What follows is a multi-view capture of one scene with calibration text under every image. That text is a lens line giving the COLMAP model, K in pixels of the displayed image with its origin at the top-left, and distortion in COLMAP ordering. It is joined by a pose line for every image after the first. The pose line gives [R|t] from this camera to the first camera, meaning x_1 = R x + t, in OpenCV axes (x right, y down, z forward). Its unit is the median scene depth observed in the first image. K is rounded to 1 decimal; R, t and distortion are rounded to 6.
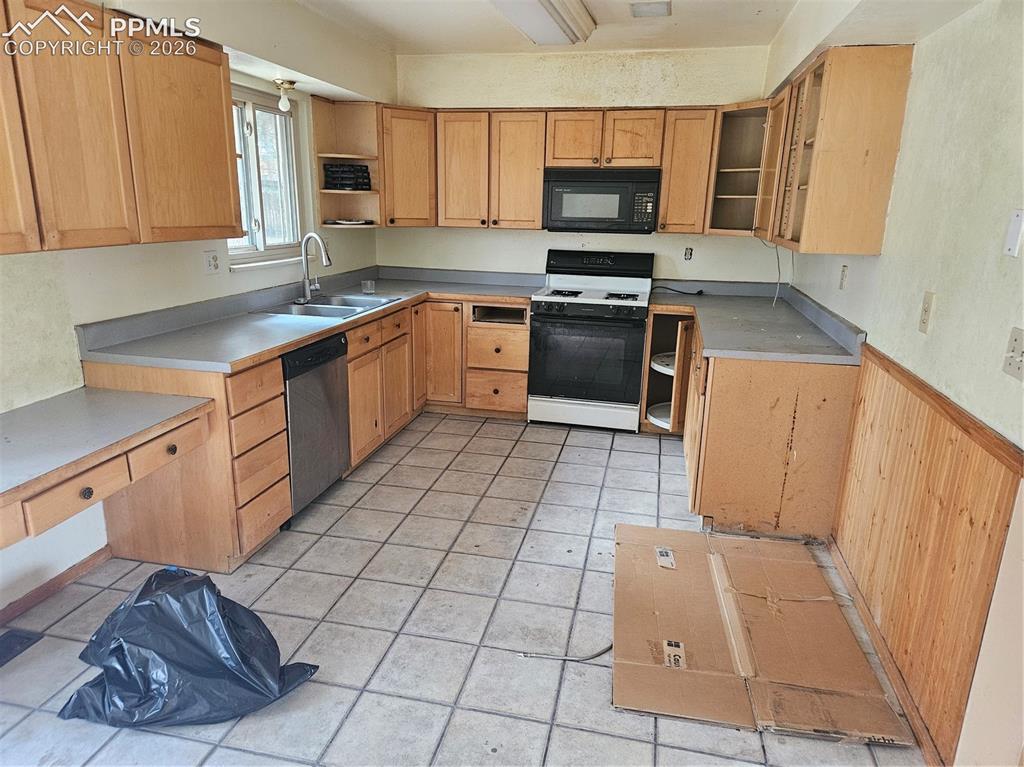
lens RADIAL K [[682.0, 0, 512.0], [0, 682.0, 383.5], [0, 0, 1]] dist [0.063824, -0.054447]
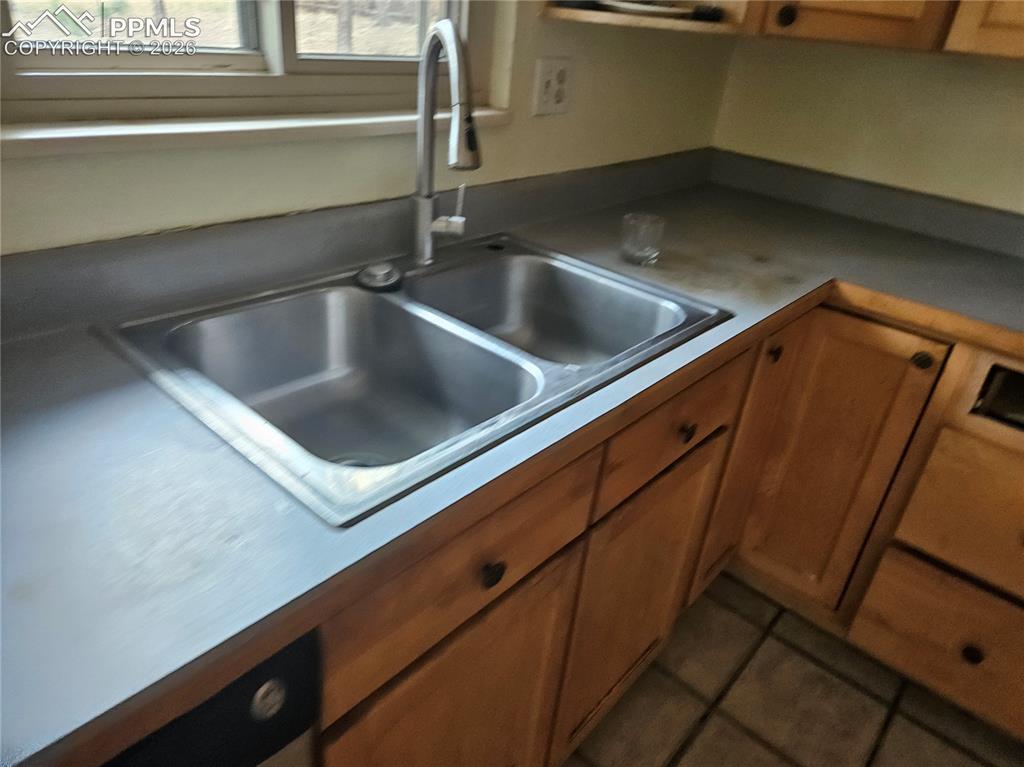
lens RADIAL K [[682.0, 0, 512.0], [0, 682.0, 383.5], [0, 0, 1]] dist [0.063824, -0.054447]
pose [[0.868857, 0.289101, -0.401882, -0.111956], [-0.200080, 0.947586, 0.249095, -0.137768], [0.452831, -0.136019, 0.881160, 0.660436]]
